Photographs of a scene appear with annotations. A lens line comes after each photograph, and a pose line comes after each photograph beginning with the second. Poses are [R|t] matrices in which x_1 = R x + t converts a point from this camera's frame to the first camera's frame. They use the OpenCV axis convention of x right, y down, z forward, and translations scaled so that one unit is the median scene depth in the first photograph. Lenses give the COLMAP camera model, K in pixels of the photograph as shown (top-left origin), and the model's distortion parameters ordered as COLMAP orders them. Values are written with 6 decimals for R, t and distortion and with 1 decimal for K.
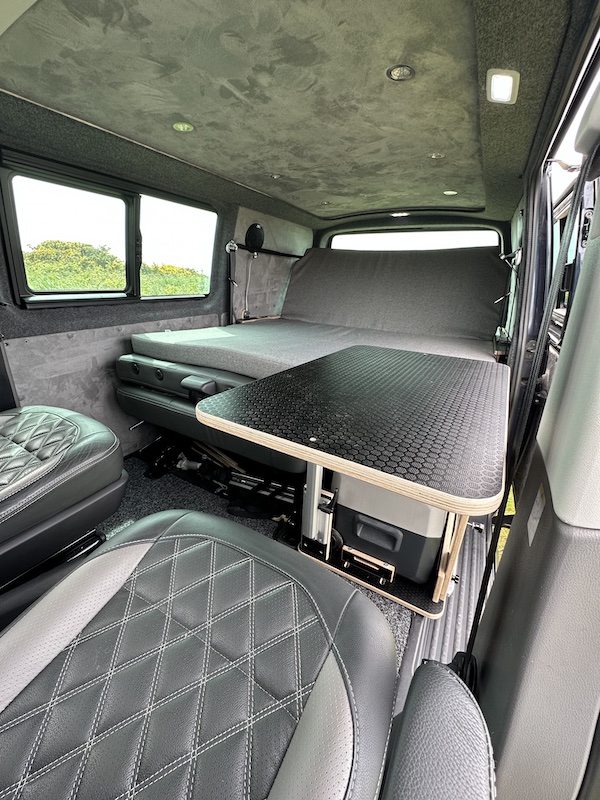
lens RADIAL K [[318.2, 0, 300.0], [0, 318.2, 400.0], [0, 0, 1]] dist [-0.008660, -0.000123]
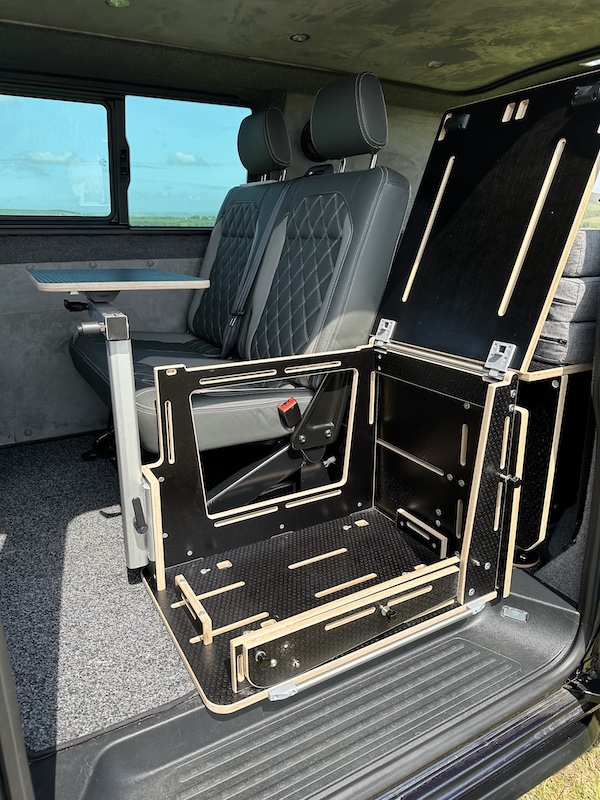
lens RADIAL K [[565.8, 0, 300.0], [0, 565.8, 400.0], [0, 0, 1]] dist [0.086636, -0.096782]
pose [[0.856569, 0.115767, -0.502879, 0.702944], [-0.157139, 0.986746, -0.040503, 0.093506], [0.491525, 0.113715, 0.863407, 0.059144]]
